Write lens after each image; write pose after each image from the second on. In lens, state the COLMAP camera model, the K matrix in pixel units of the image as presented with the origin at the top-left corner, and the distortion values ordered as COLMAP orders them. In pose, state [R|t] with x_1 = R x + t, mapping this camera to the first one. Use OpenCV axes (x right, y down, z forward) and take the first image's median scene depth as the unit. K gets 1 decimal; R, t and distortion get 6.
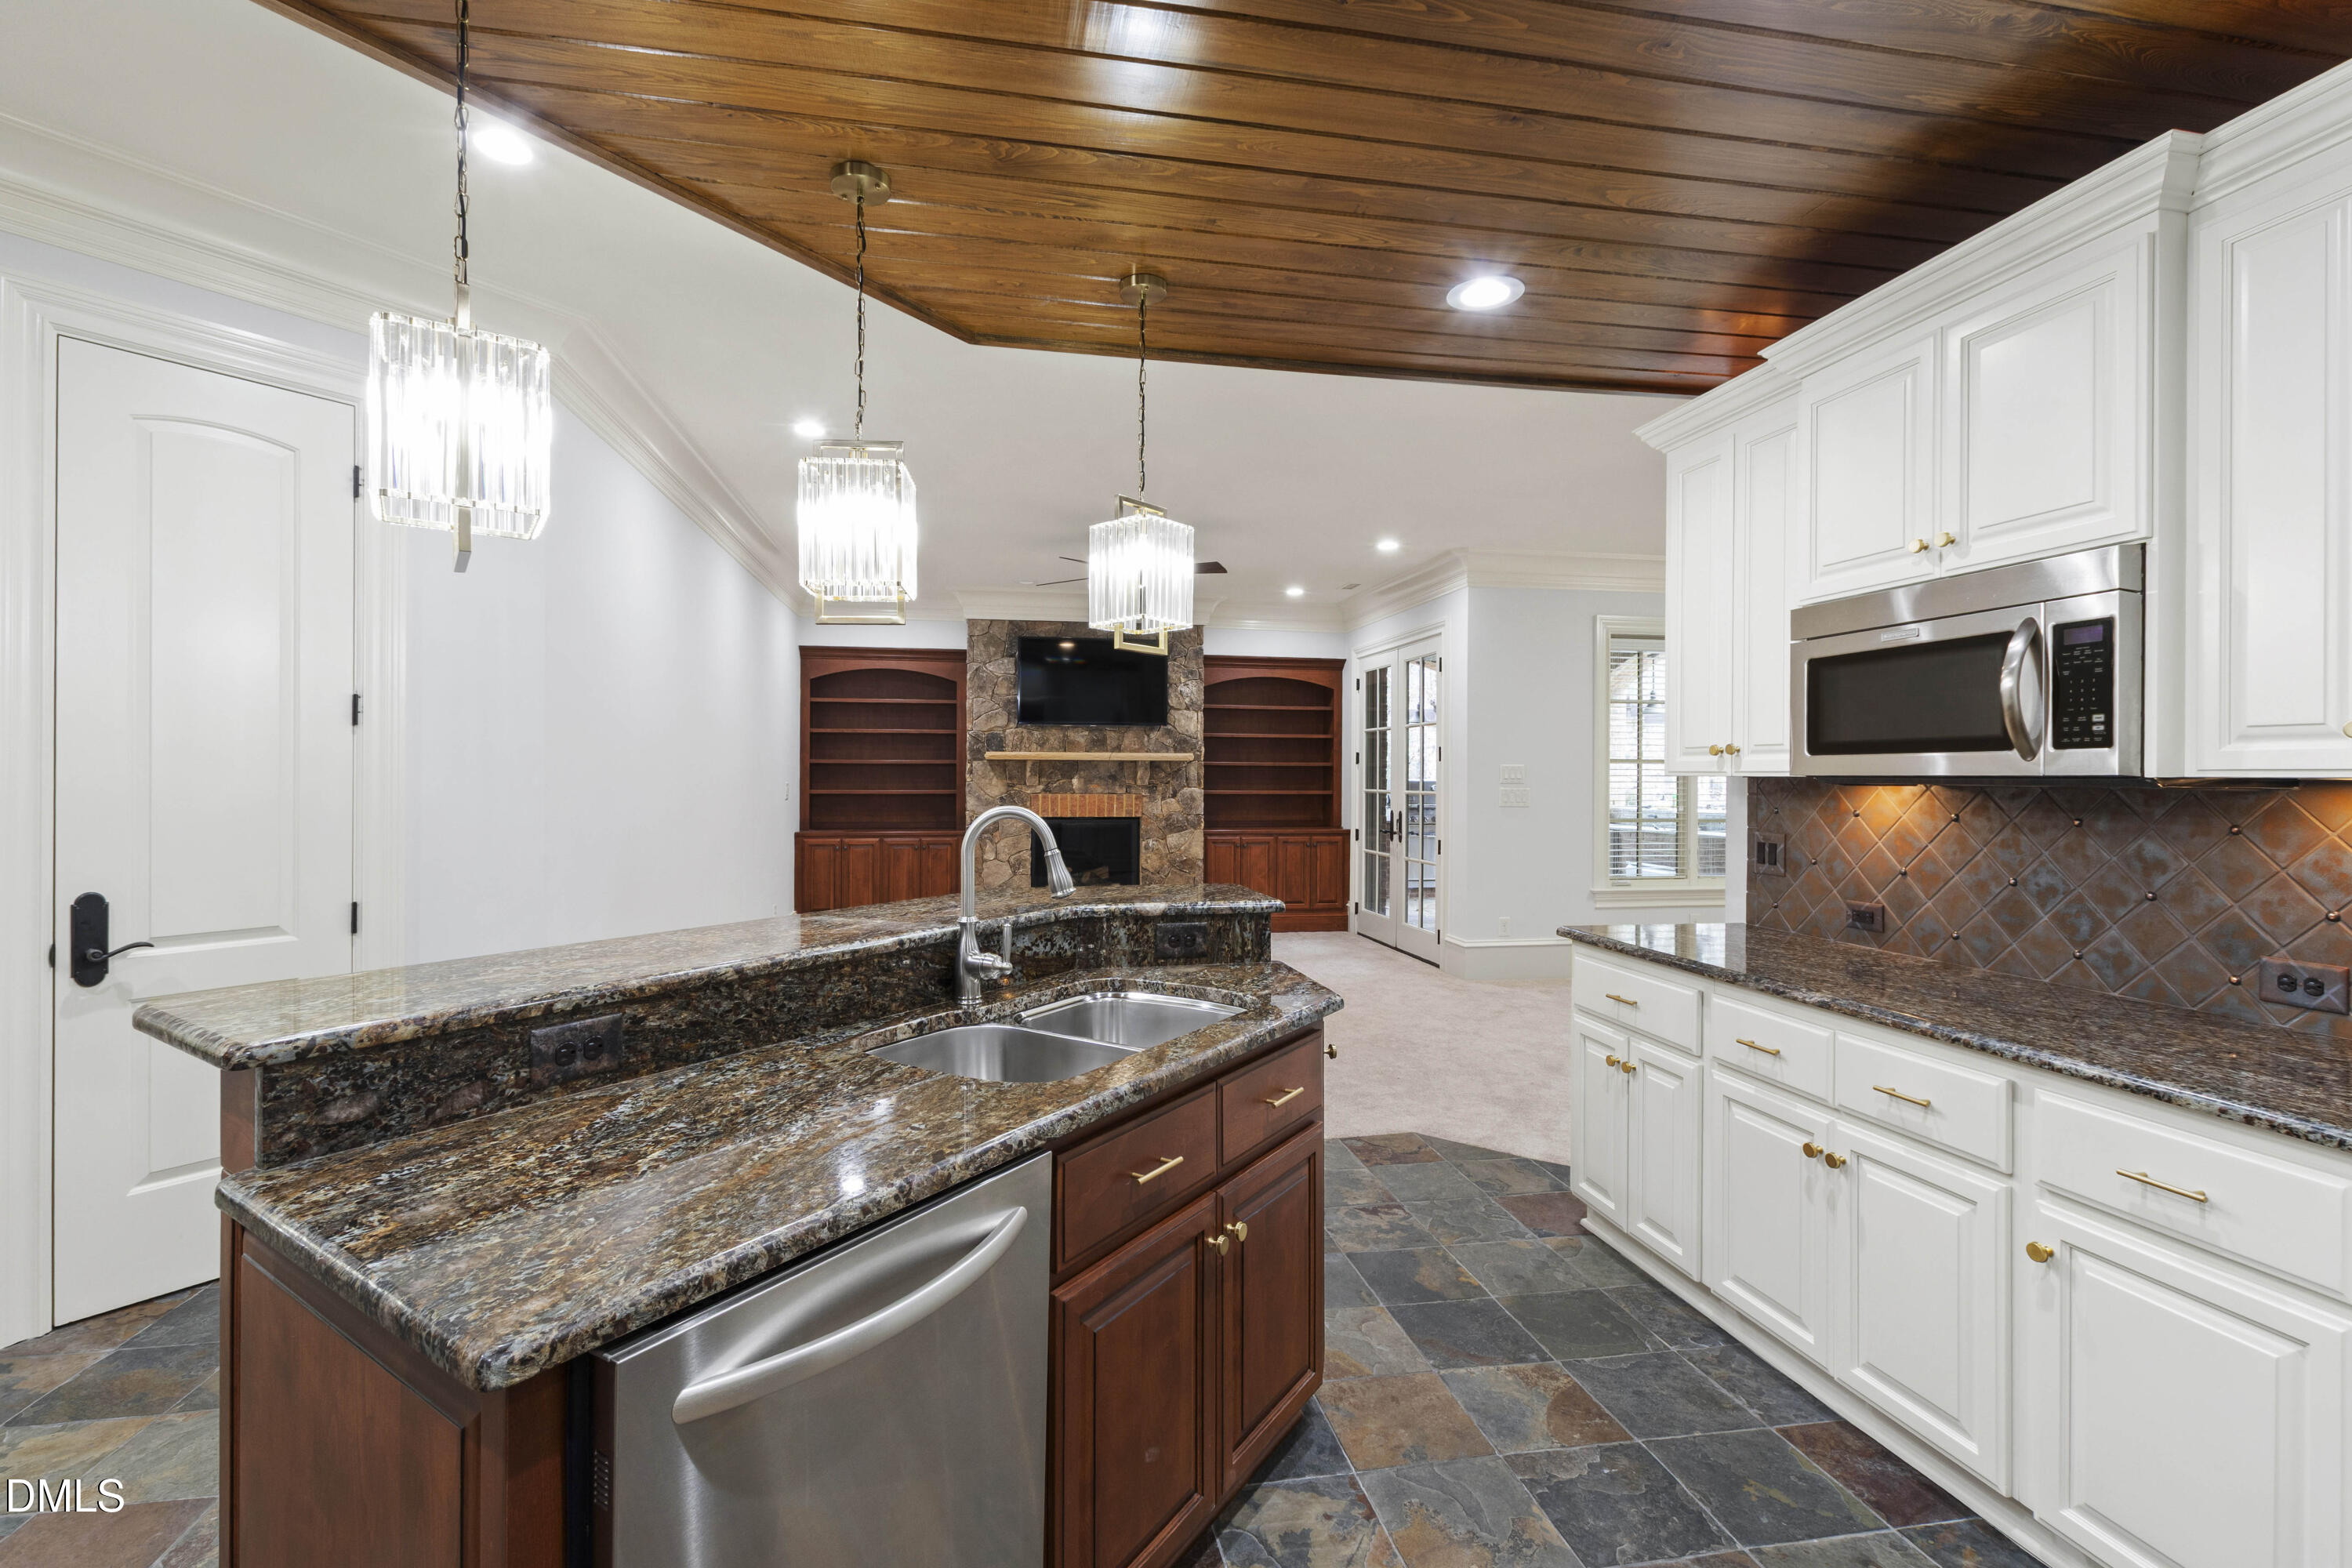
lens RADIAL K [[1045.7, 0, 1120.1], [0, 1045.7, 775.4], [0, 0, 1]] dist [-0.004763, -0.000116]
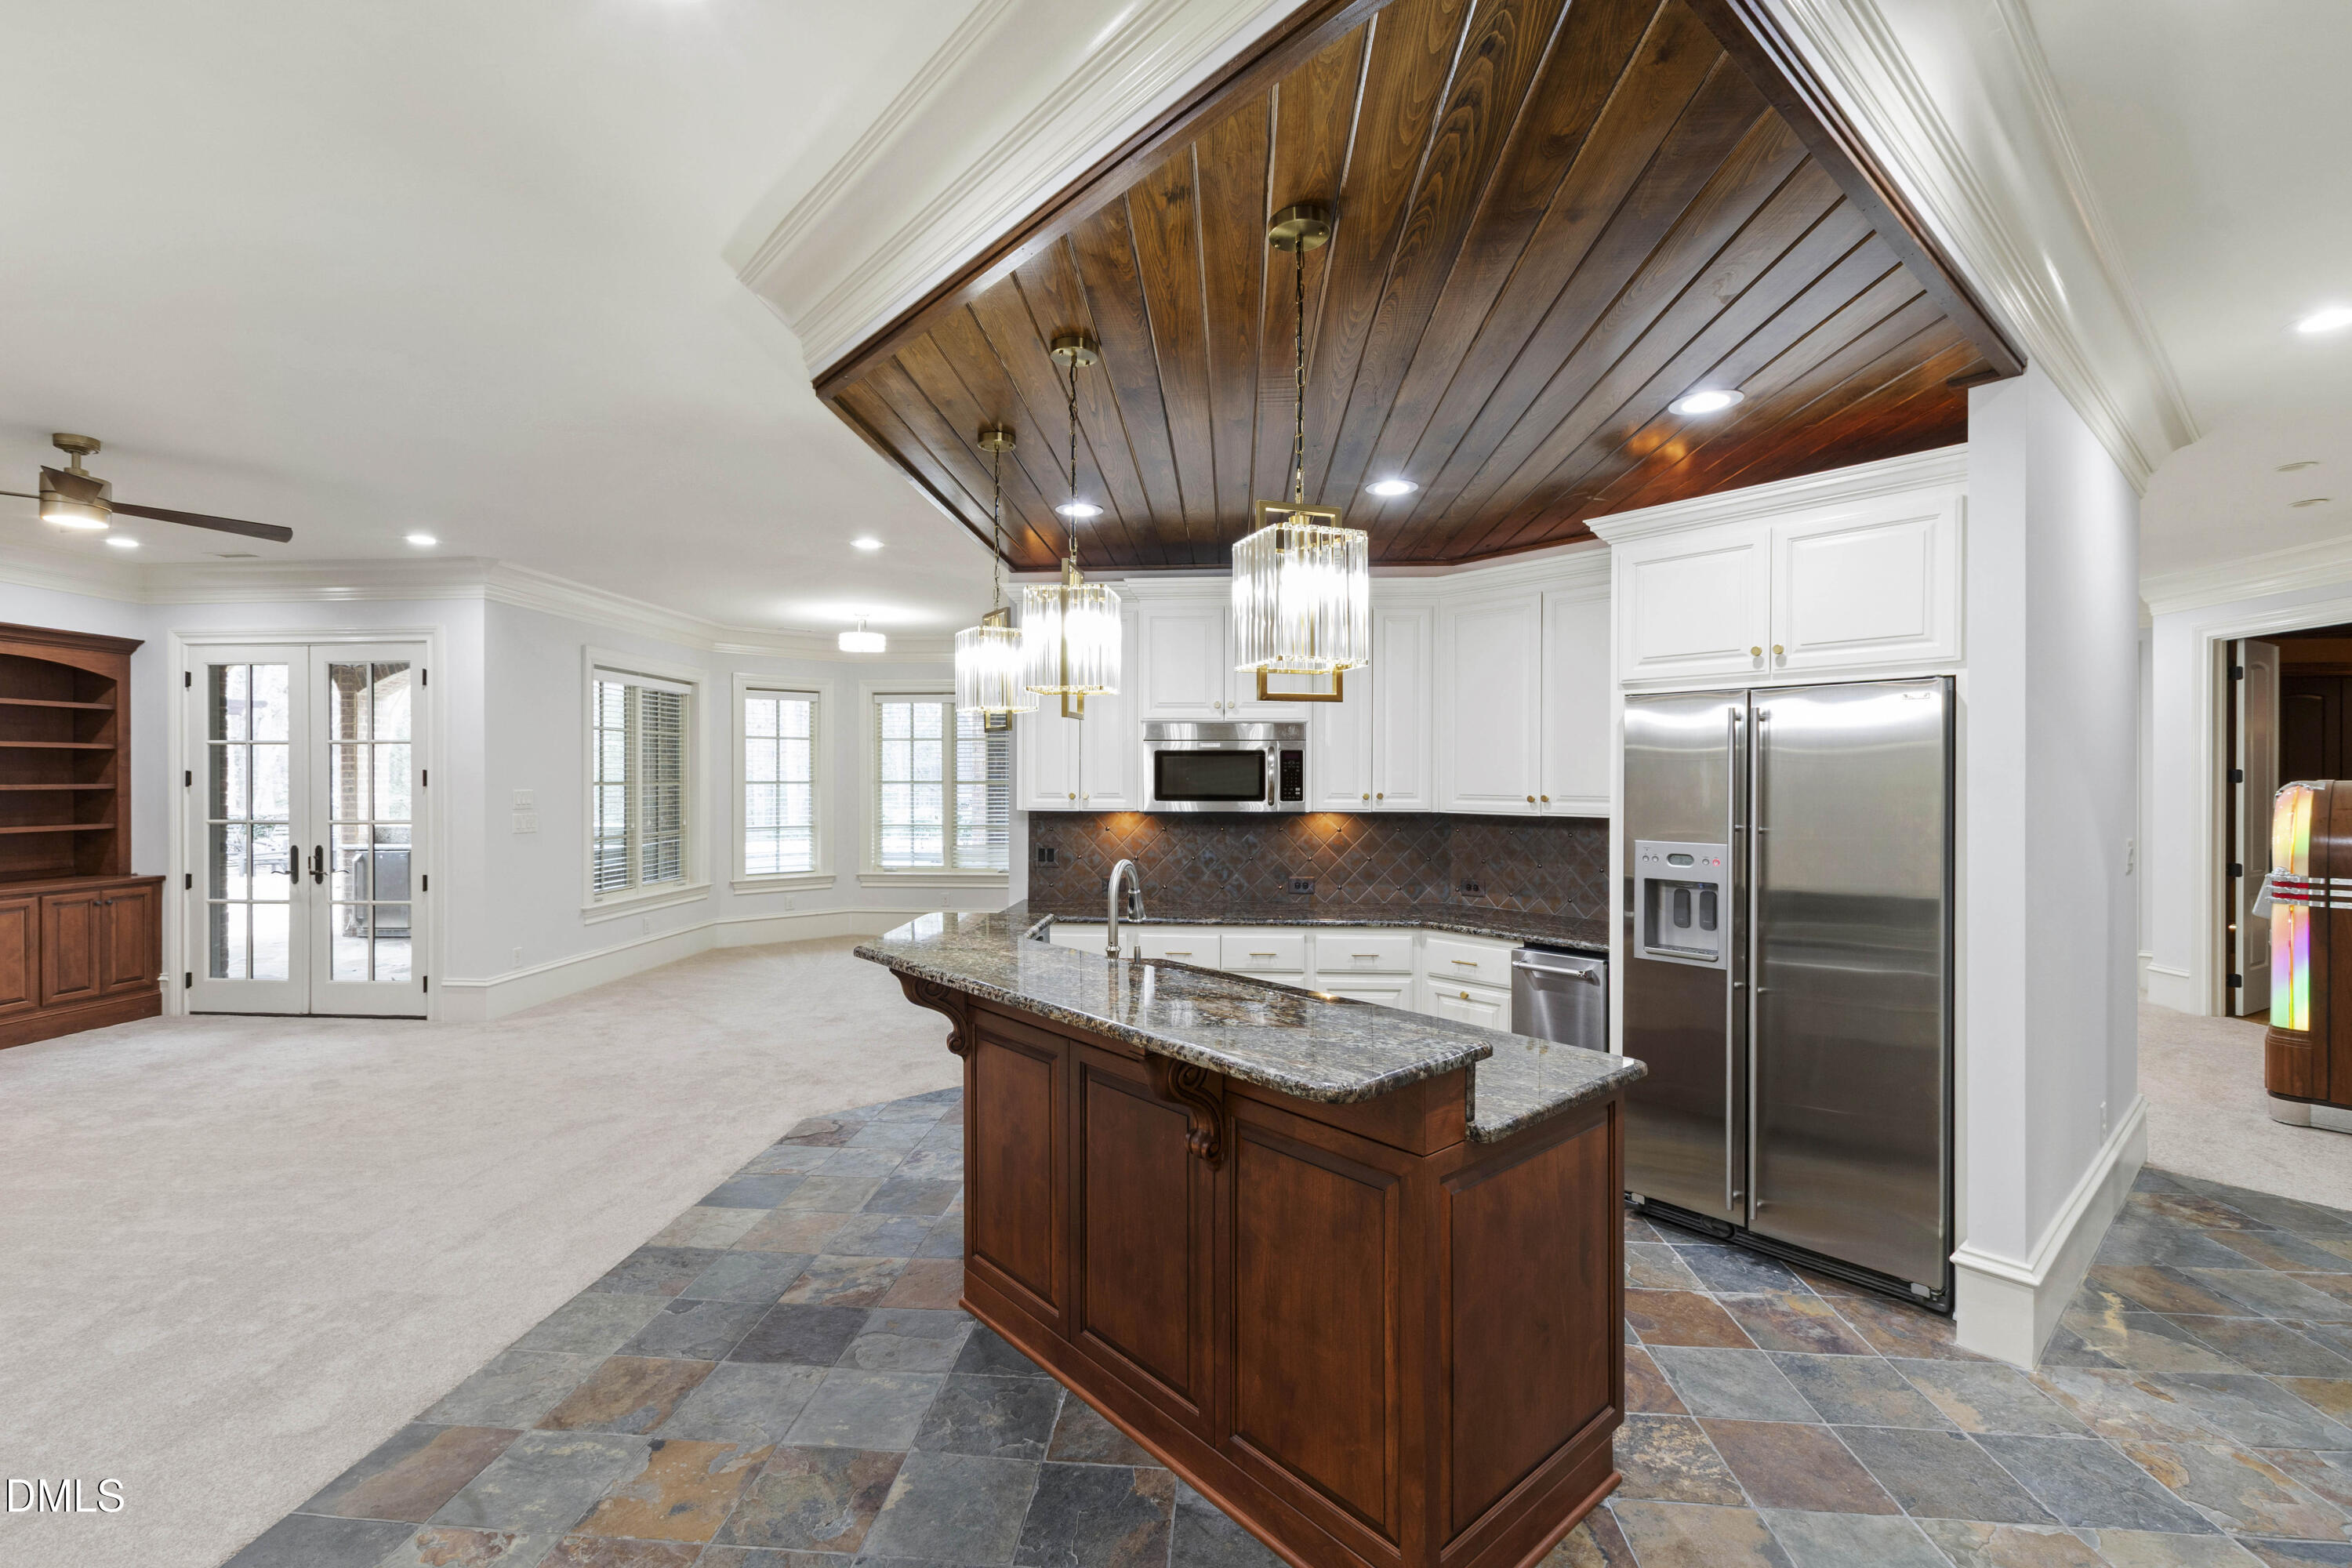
lens RADIAL K [[1045.7, 0, 1171.3], [0, 1045.7, 782.7], [0, 0, 1]] dist [-0.004763, -0.000116]
pose [[0.223617, -0.010145, 0.974624, -1.230750], [0.001022, 0.999948, 0.010175, -0.073795], [-0.974677, -0.001279, 0.223616, 0.550326]]
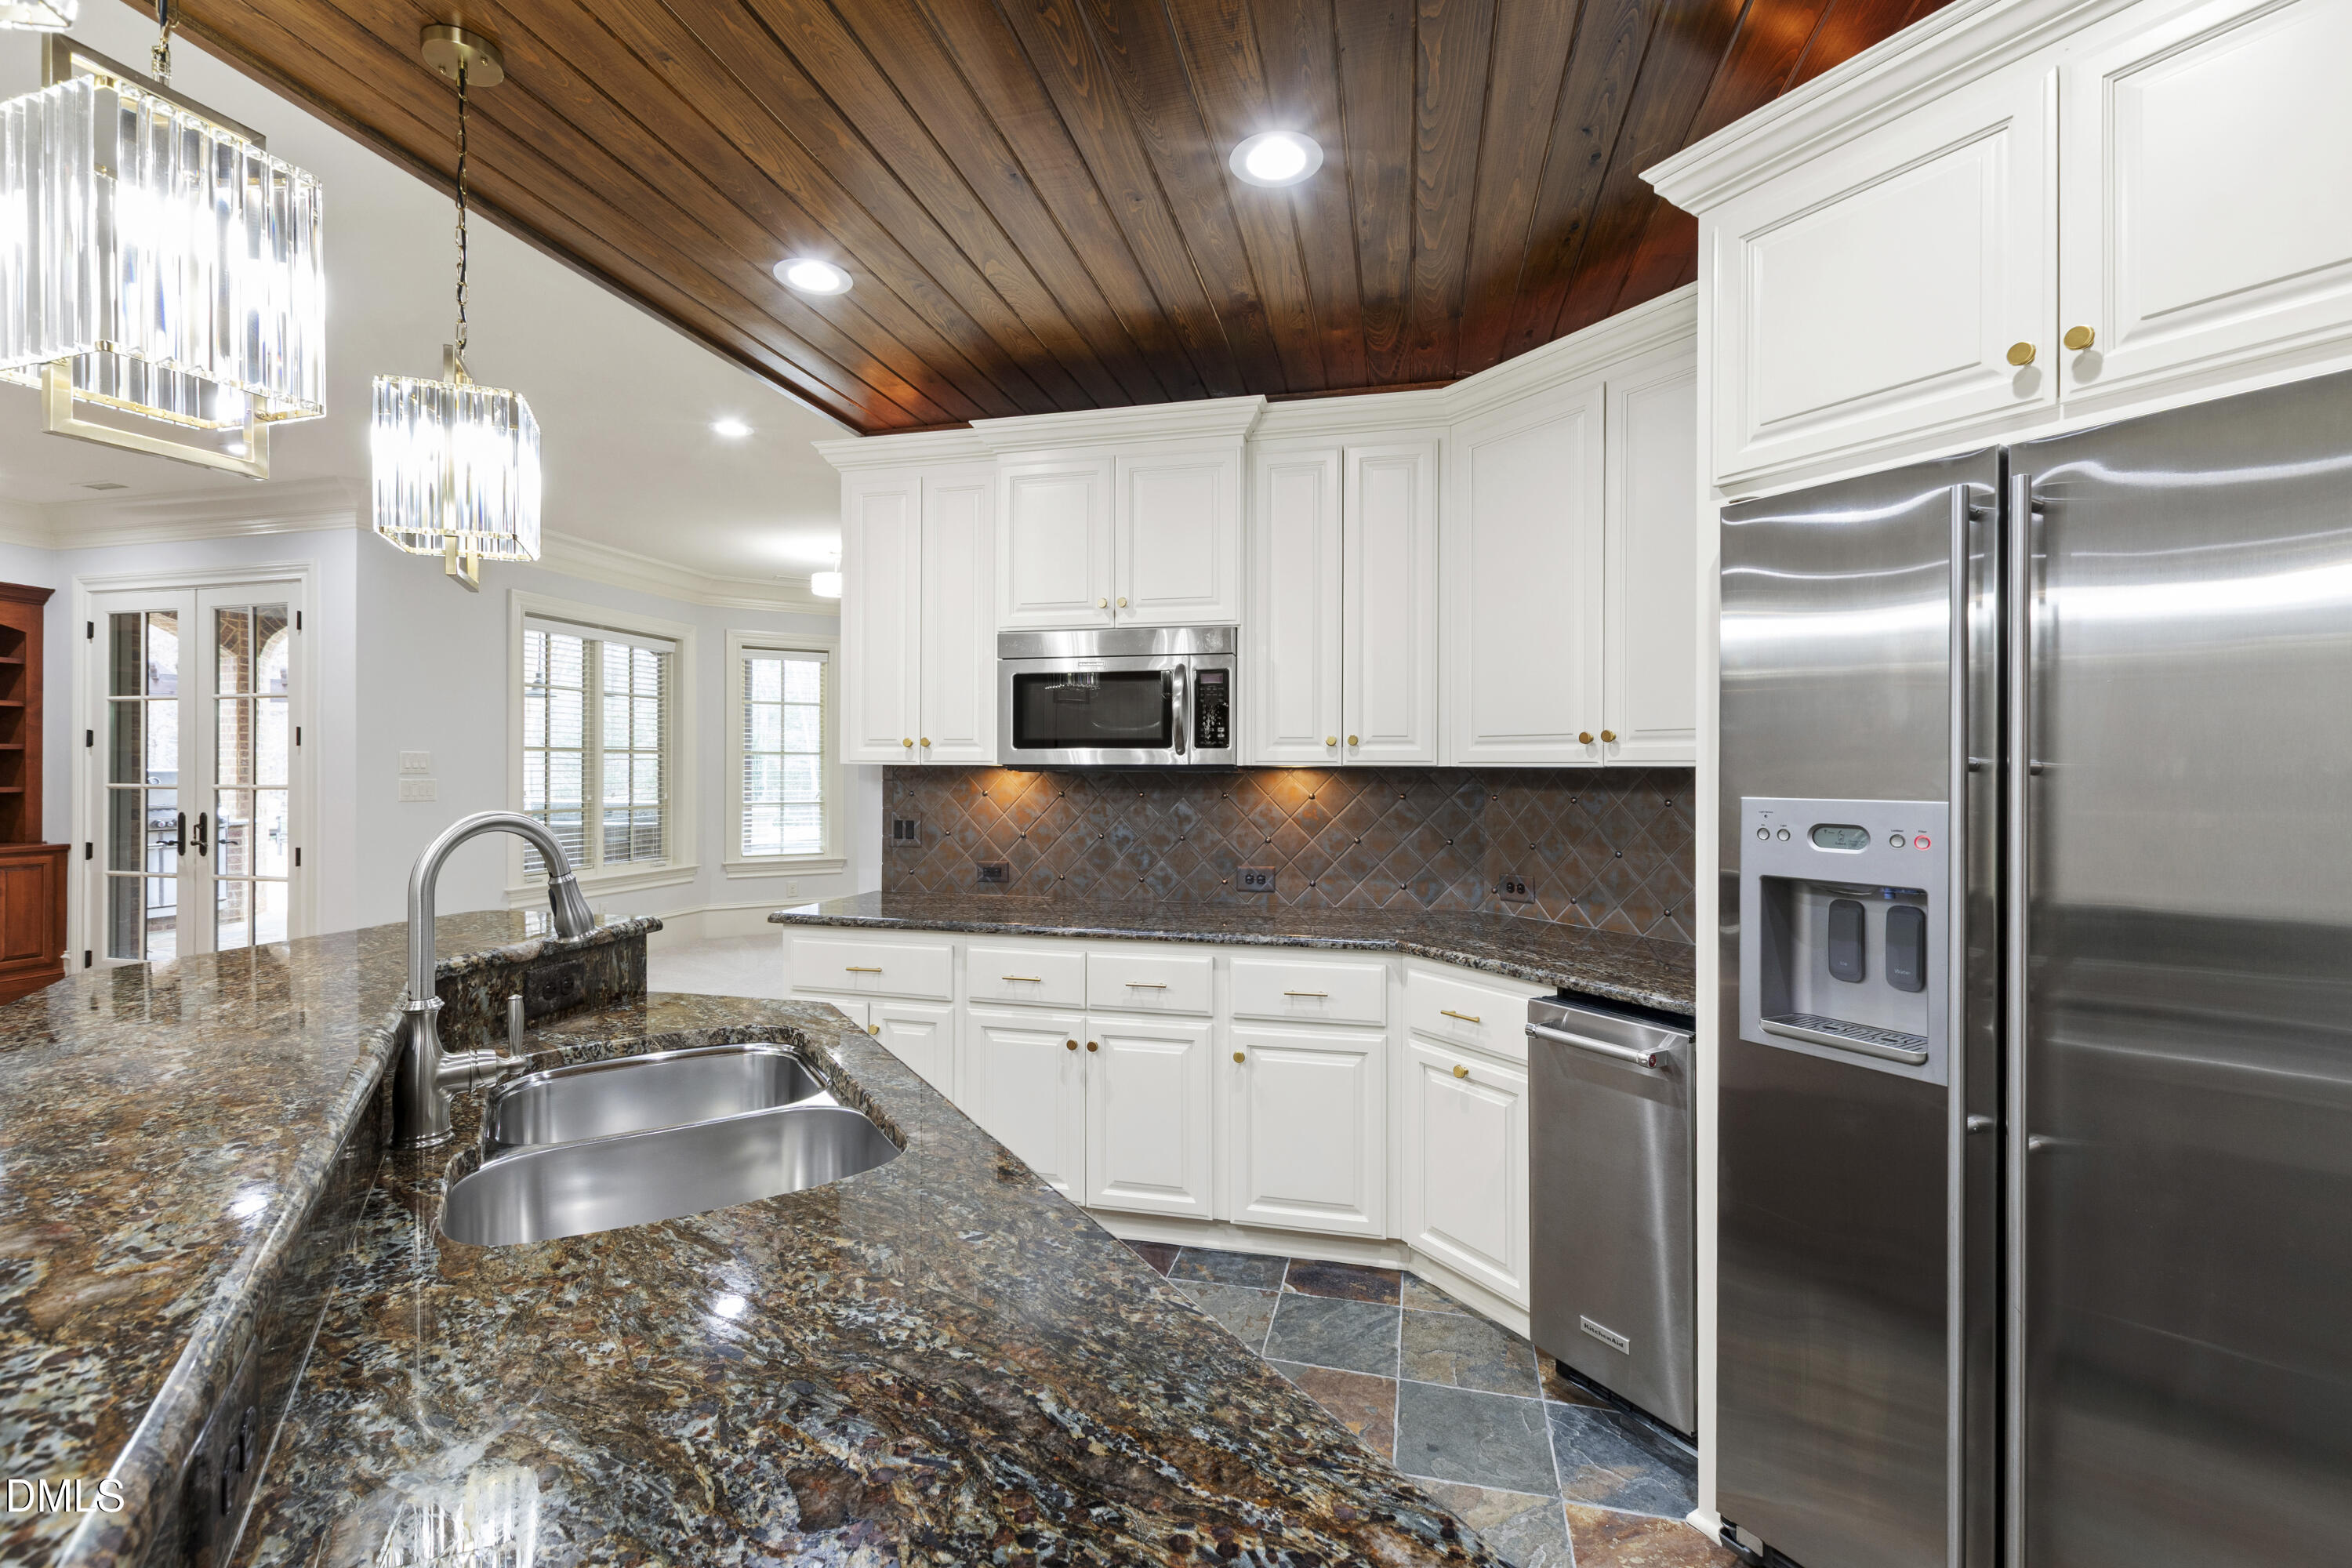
lens RADIAL K [[1045.7, 0, 1169.0], [0, 1045.7, 766.0], [0, 0, 1]] dist [-0.004763, -0.000116]
pose [[0.385948, -0.001215, 0.922520, -0.468127], [-0.000310, 0.999999, 0.001447, 0.000265], [-0.922521, -0.000845, 0.385947, 0.330523]]
